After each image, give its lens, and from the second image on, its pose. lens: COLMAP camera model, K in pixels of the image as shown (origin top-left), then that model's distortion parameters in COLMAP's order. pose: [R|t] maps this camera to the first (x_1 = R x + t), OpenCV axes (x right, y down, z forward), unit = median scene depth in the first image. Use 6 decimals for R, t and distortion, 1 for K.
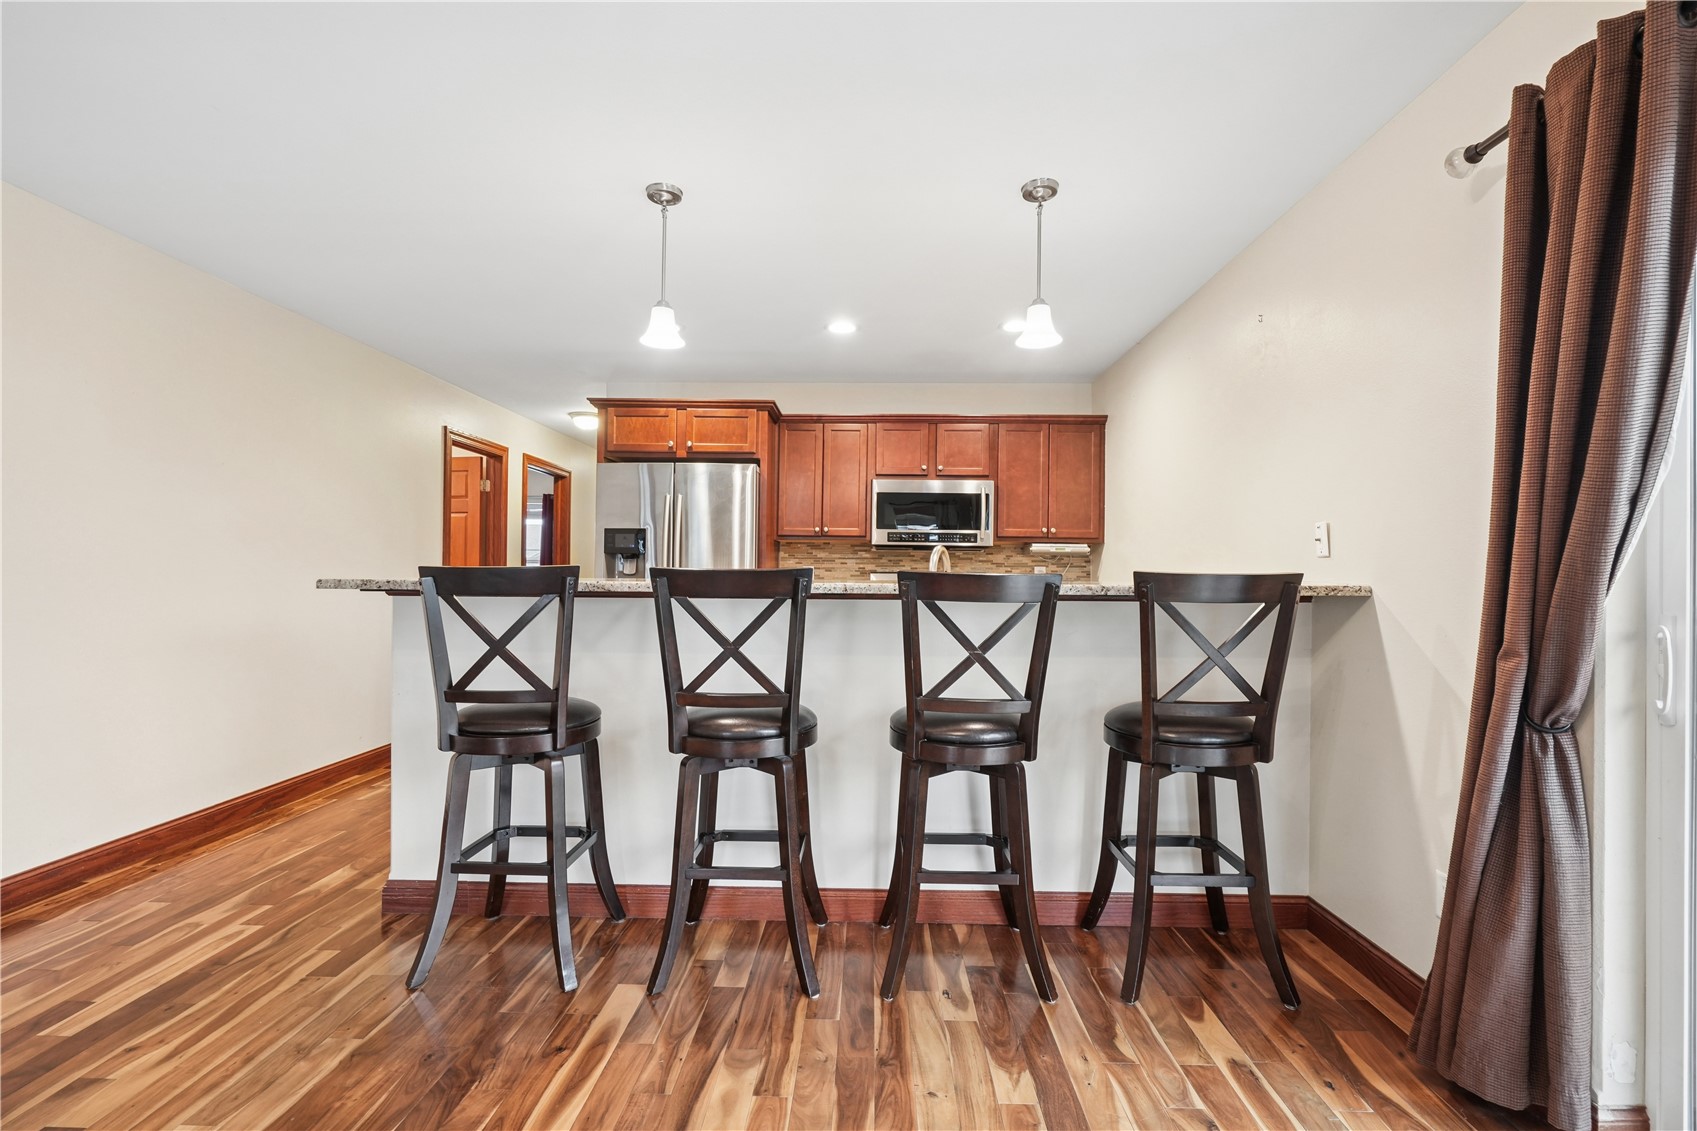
lens RADIAL K [[762.2, 0, 852.3], [0, 762.2, 575.9], [0, 0, 1]] dist [-0.000189, 0.000775]
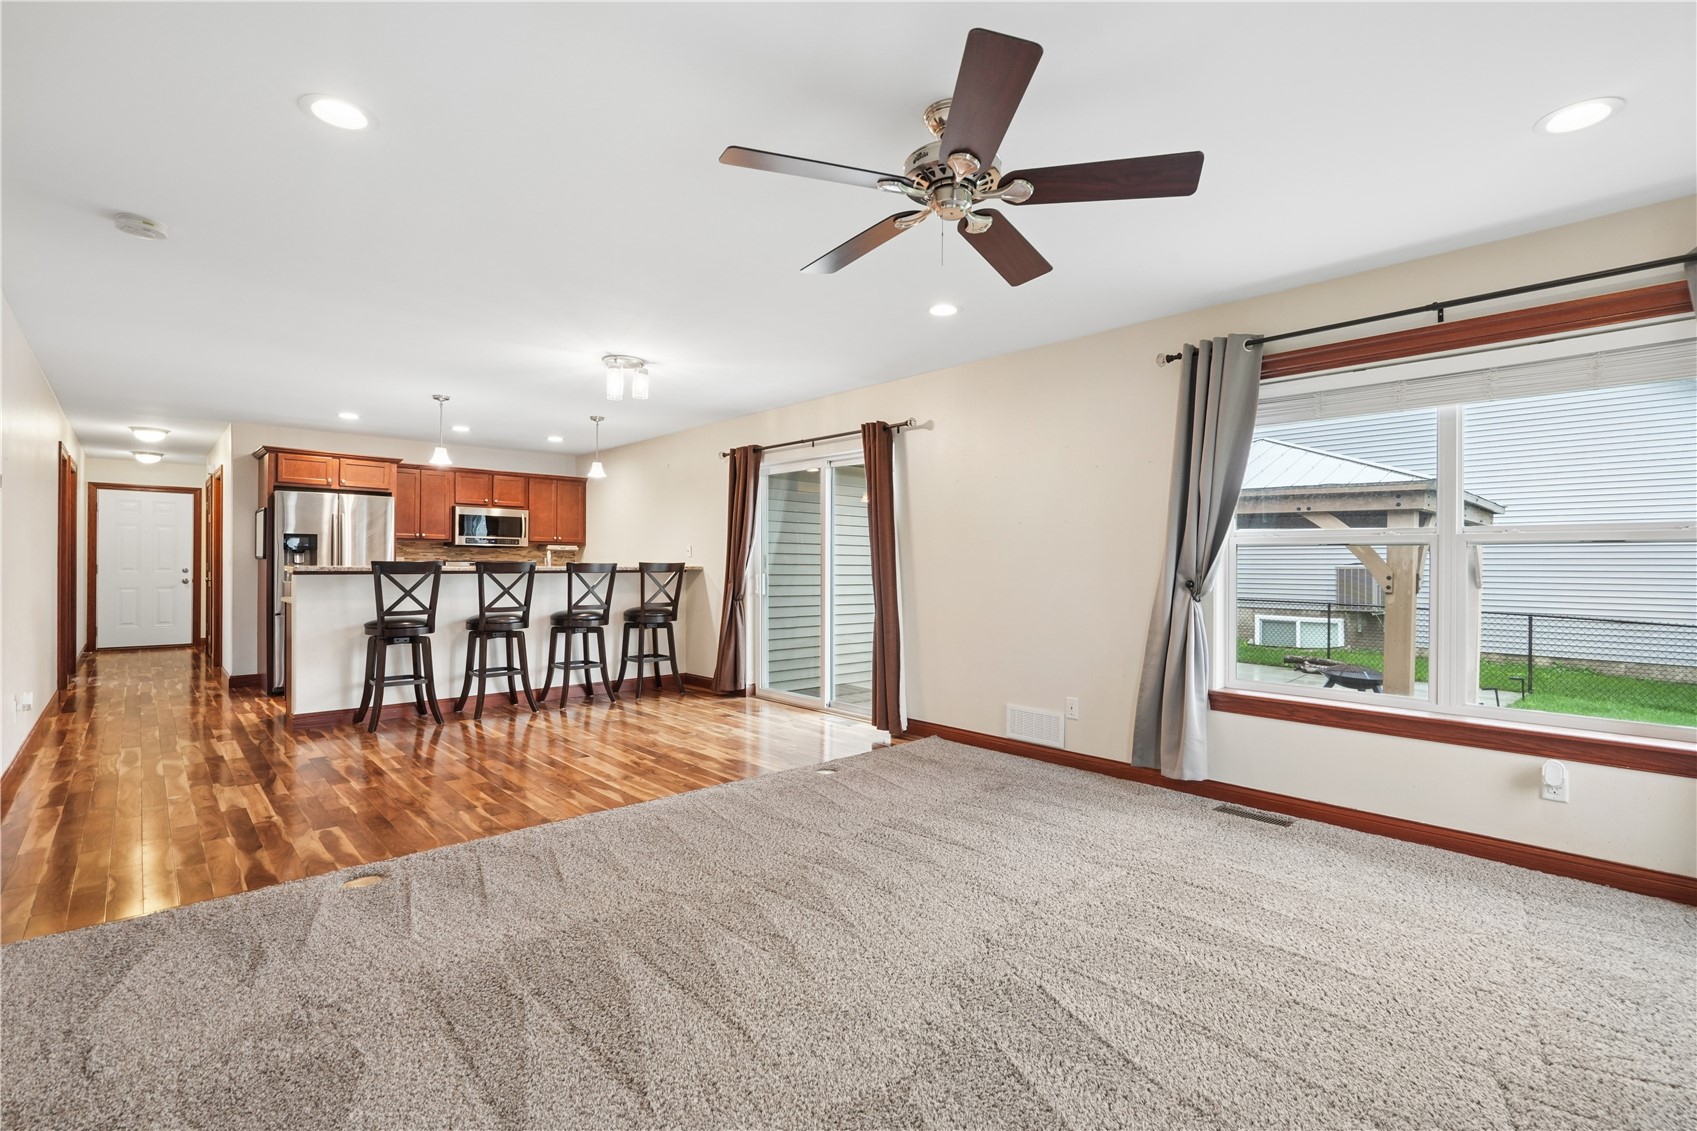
lens RADIAL K [[776.4, 0, 848.5], [0, 776.4, 565.5], [0, 0, 1]] dist [0.001508, 0.000643]
pose [[0.717380, -0.006898, 0.696648, -1.097317], [0.002265, 0.999969, 0.007569, -0.013414], [-0.696678, -0.003852, 0.717373, -1.680282]]
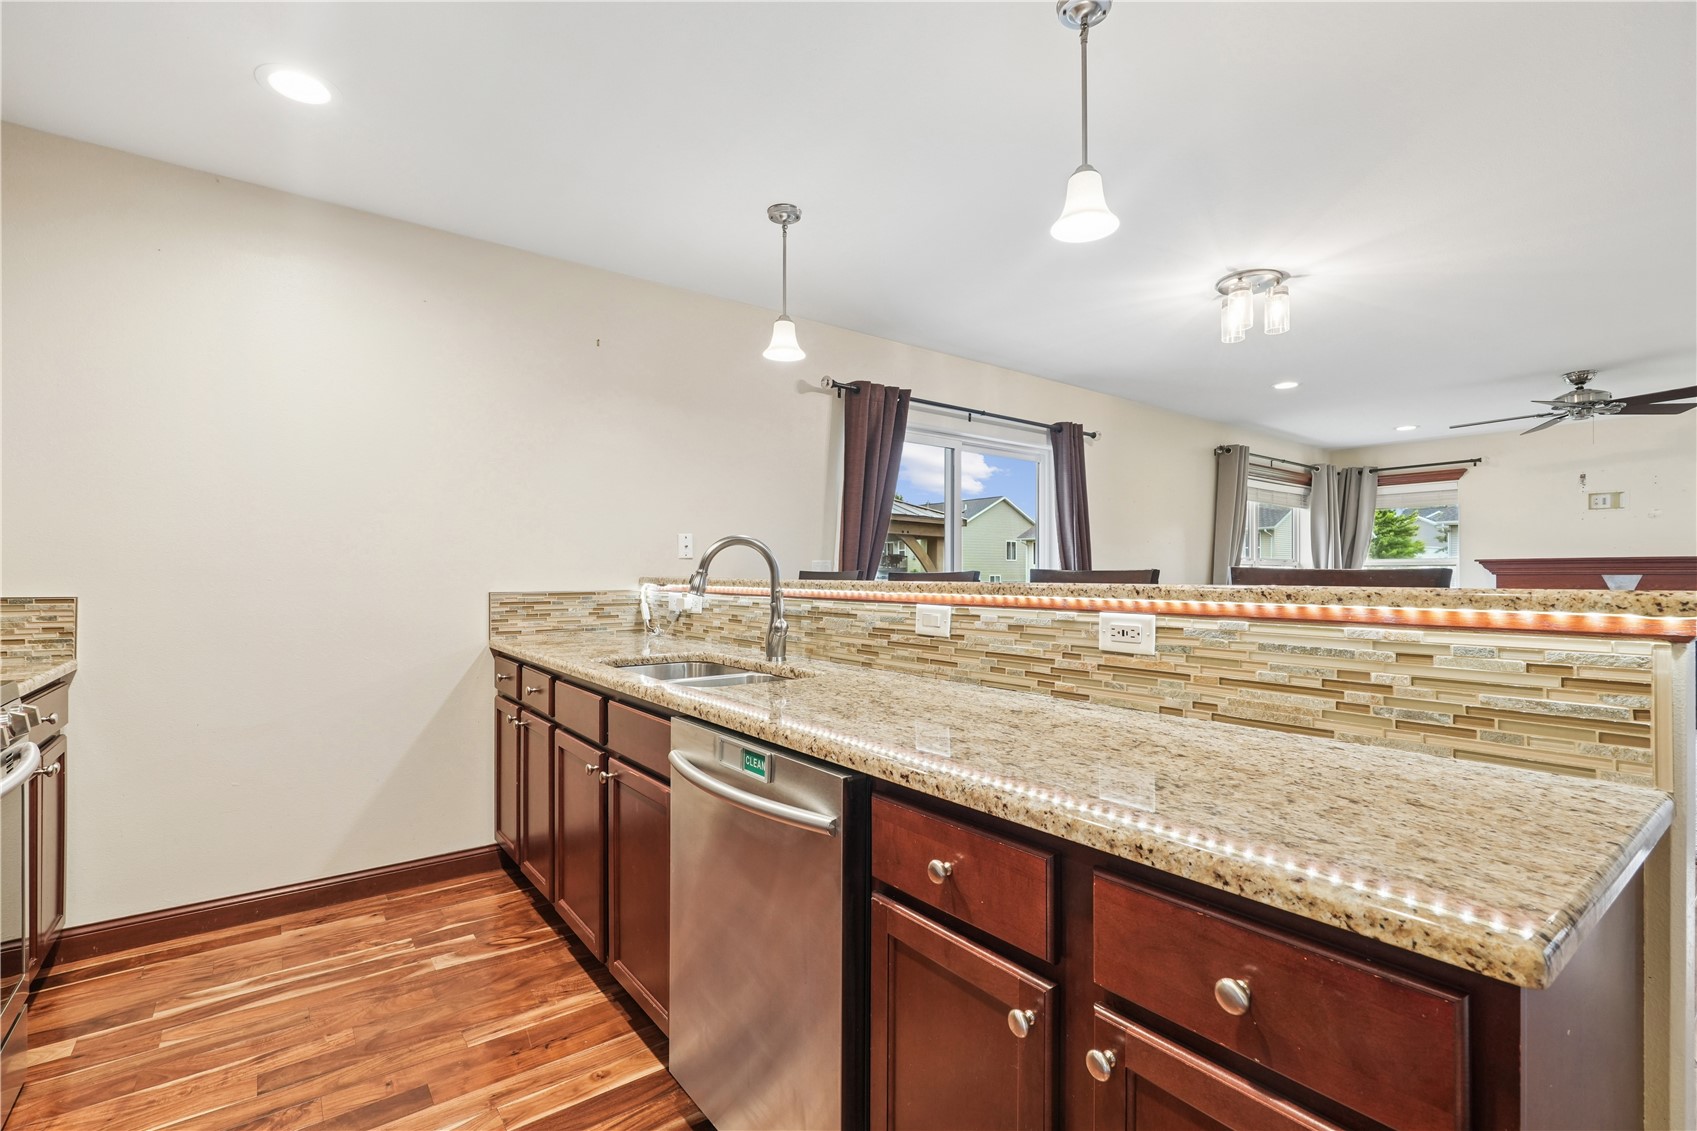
lens RADIAL K [[762.2, 0, 852.3], [0, 762.2, 575.9], [0, 0, 1]] dist [-0.000189, 0.000775]
pose [[-0.618719, -0.012043, 0.785520, -0.713222], [-0.007419, 0.999927, 0.009487, -0.006297], [-0.785577, 0.000042, -0.618764, 1.712147]]
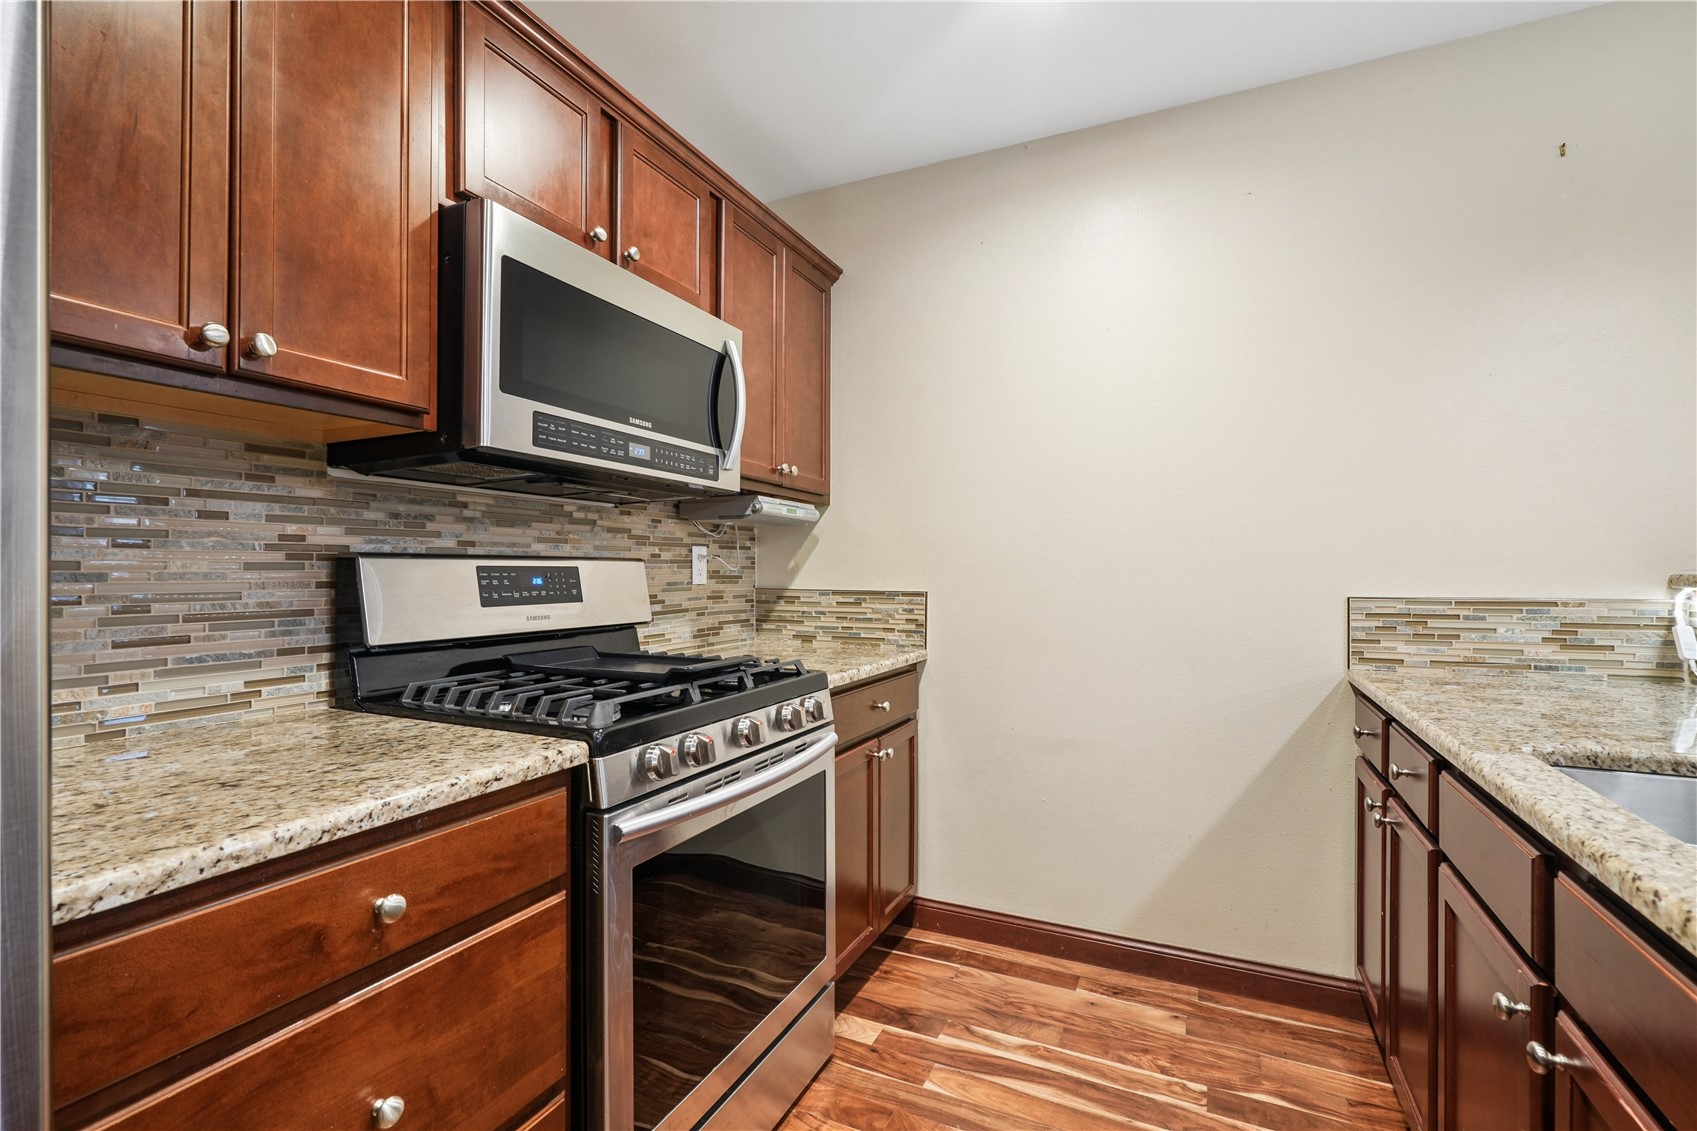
lens RADIAL K [[762.2, 0, 852.3], [0, 762.2, 575.9], [0, 0, 1]] dist [-0.000189, 0.000775]
pose [[0.415226, -0.015299, 0.909590, -0.324458], [0.003977, 0.999880, 0.015002, -0.000373], [-0.909709, -0.002611, 0.415237, 1.546857]]
